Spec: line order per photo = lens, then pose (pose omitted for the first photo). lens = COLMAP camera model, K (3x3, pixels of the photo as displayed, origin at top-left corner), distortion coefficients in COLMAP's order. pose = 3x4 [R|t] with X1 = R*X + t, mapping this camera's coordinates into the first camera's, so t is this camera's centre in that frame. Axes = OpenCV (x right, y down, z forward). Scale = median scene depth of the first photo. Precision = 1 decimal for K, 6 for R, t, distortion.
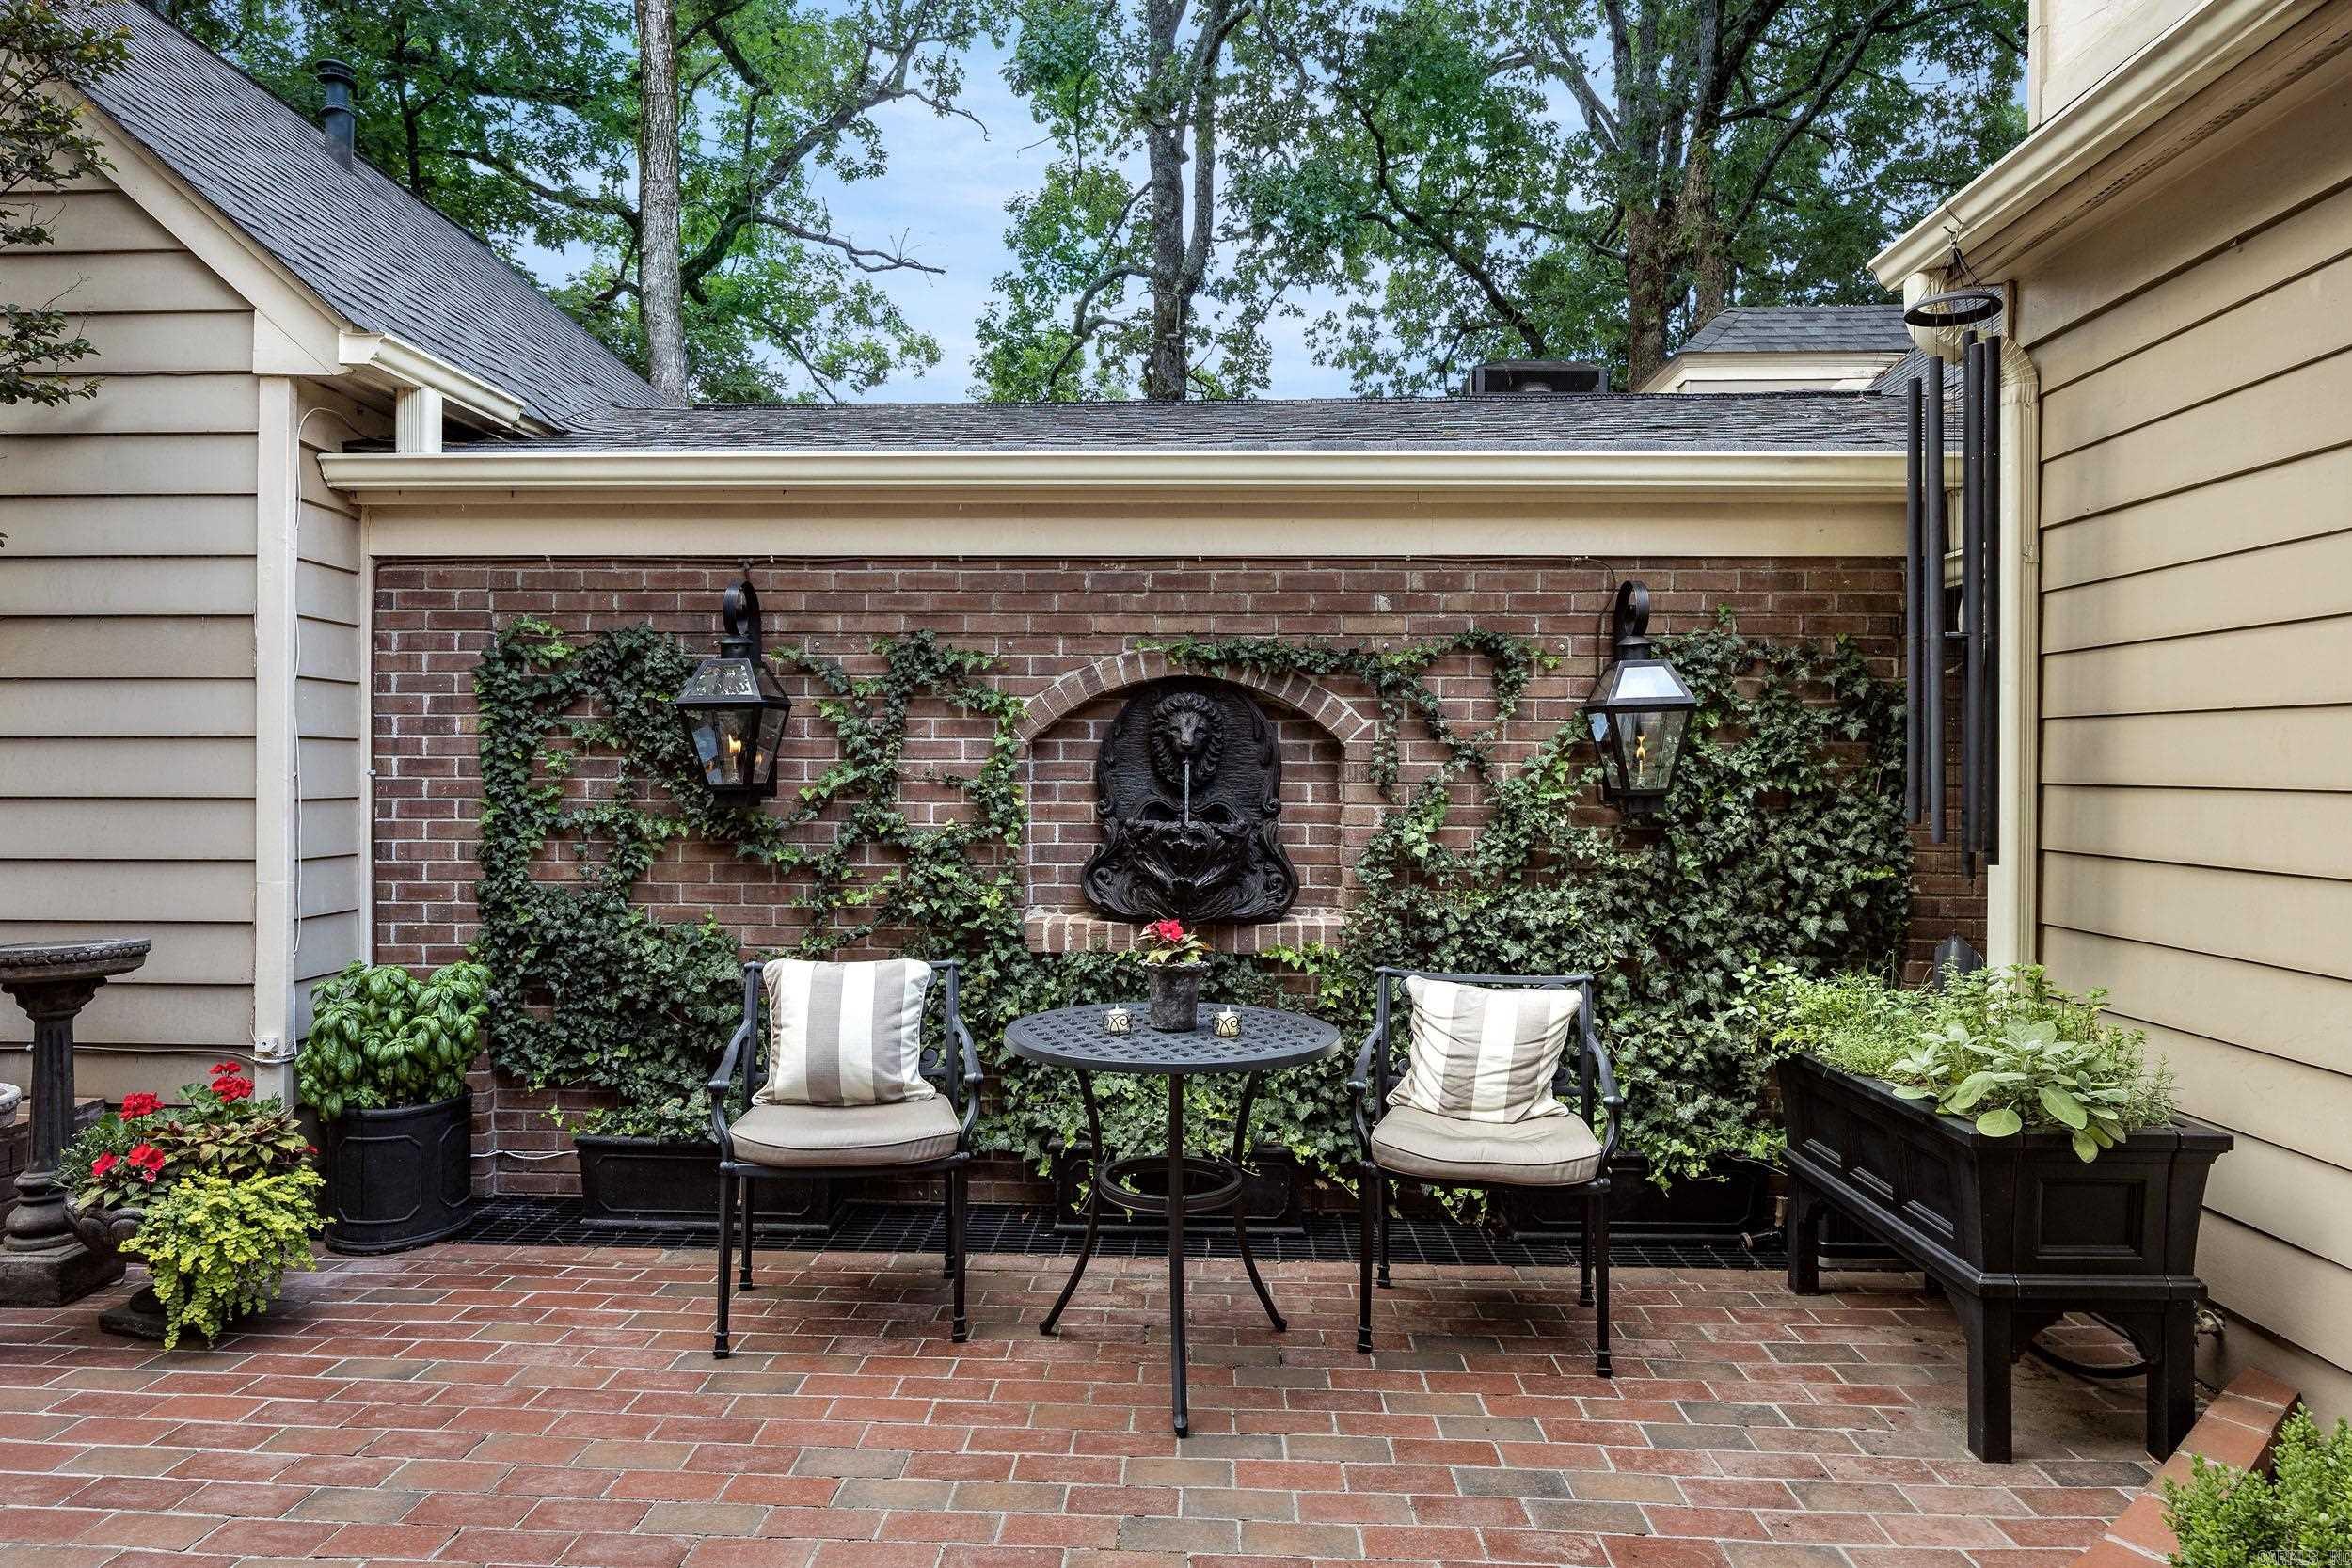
lens RADIAL K [[1346.8, 0, 1156.7], [0, 1346.8, 765.6], [0, 0, 1]] dist [-0.003635, -0.000188]
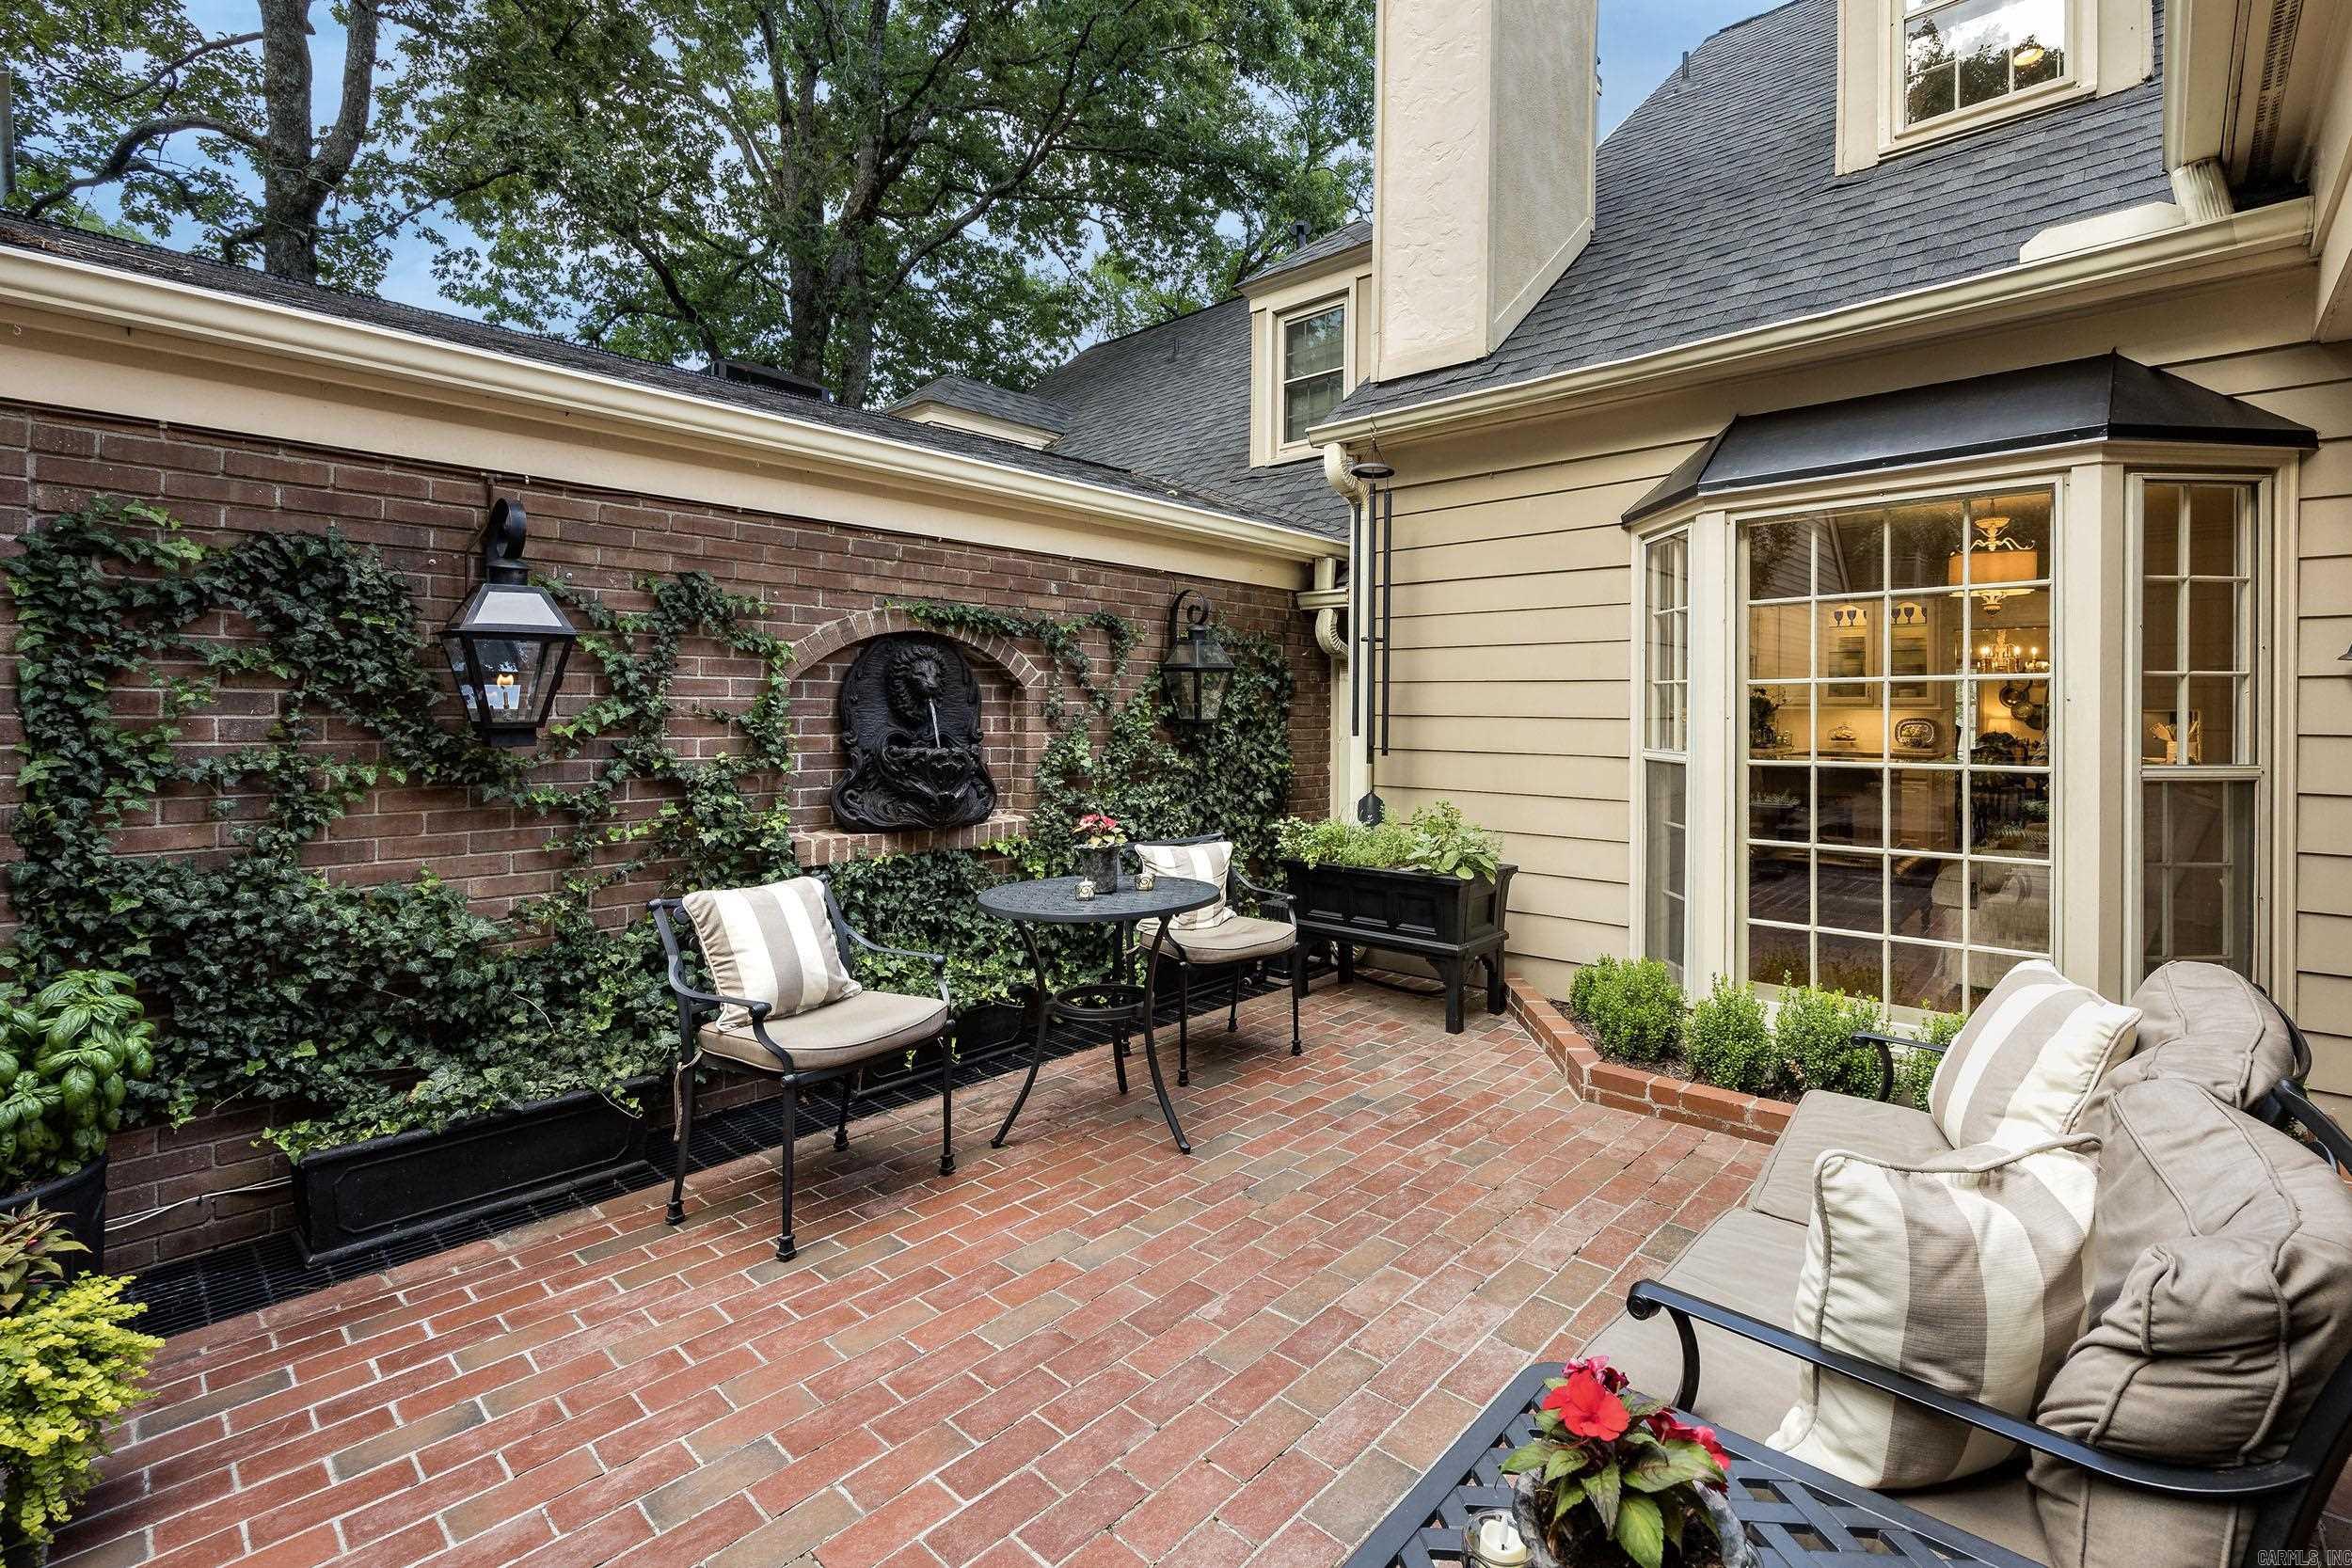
lens RADIAL K [[1053.4, 0, 1307.1], [0, 1053.4, 713.6], [0, 0, 1]] dist [-0.002691, -0.000517]
pose [[0.593282, -0.003438, 0.804987, -0.552644], [-0.004598, 0.999960, 0.007659, 0.000493], [-0.804982, -0.008245, 0.593243, 0.133625]]
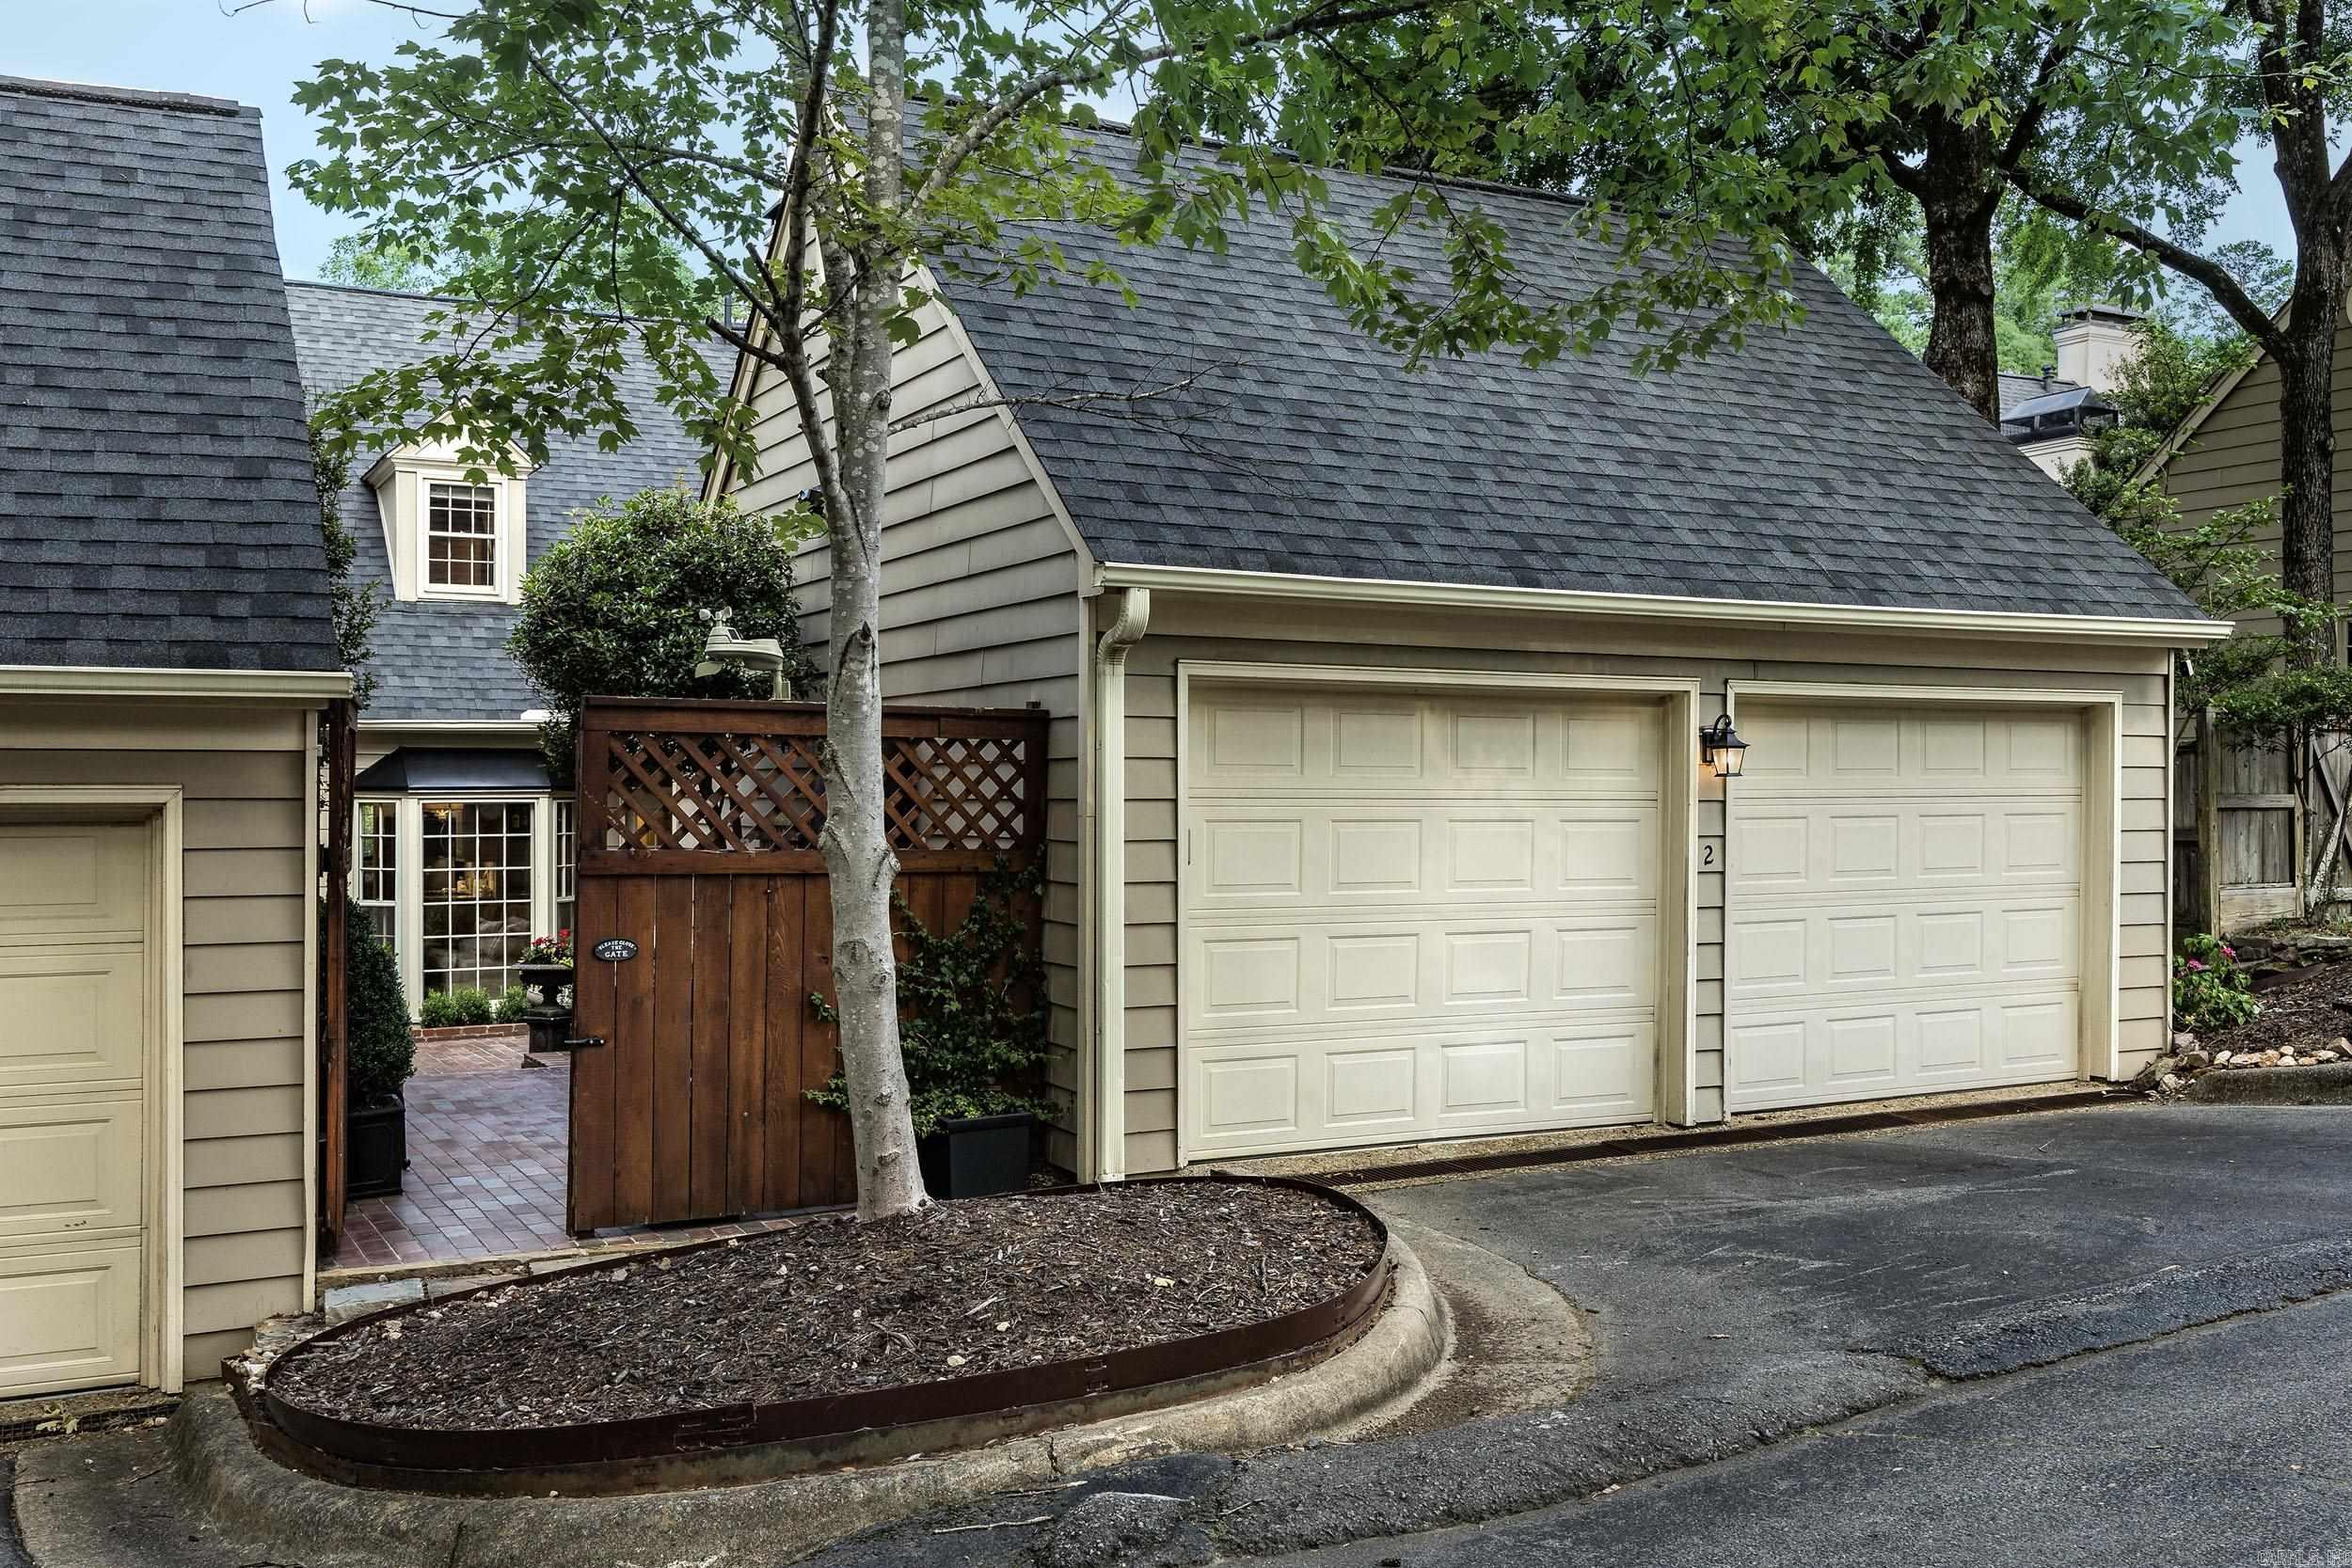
lens RADIAL K [[1991.2, 0, 1176.2], [0, 1991.2, 793.5], [0, 0, 1]] dist [0.053782, 0.000739]
pose [[-0.514868, -0.006132, 0.857248, -4.237047], [-0.012337, 0.999924, -0.000257, -0.214938], [-0.857181, -0.010708, -0.514904, 1.258283]]
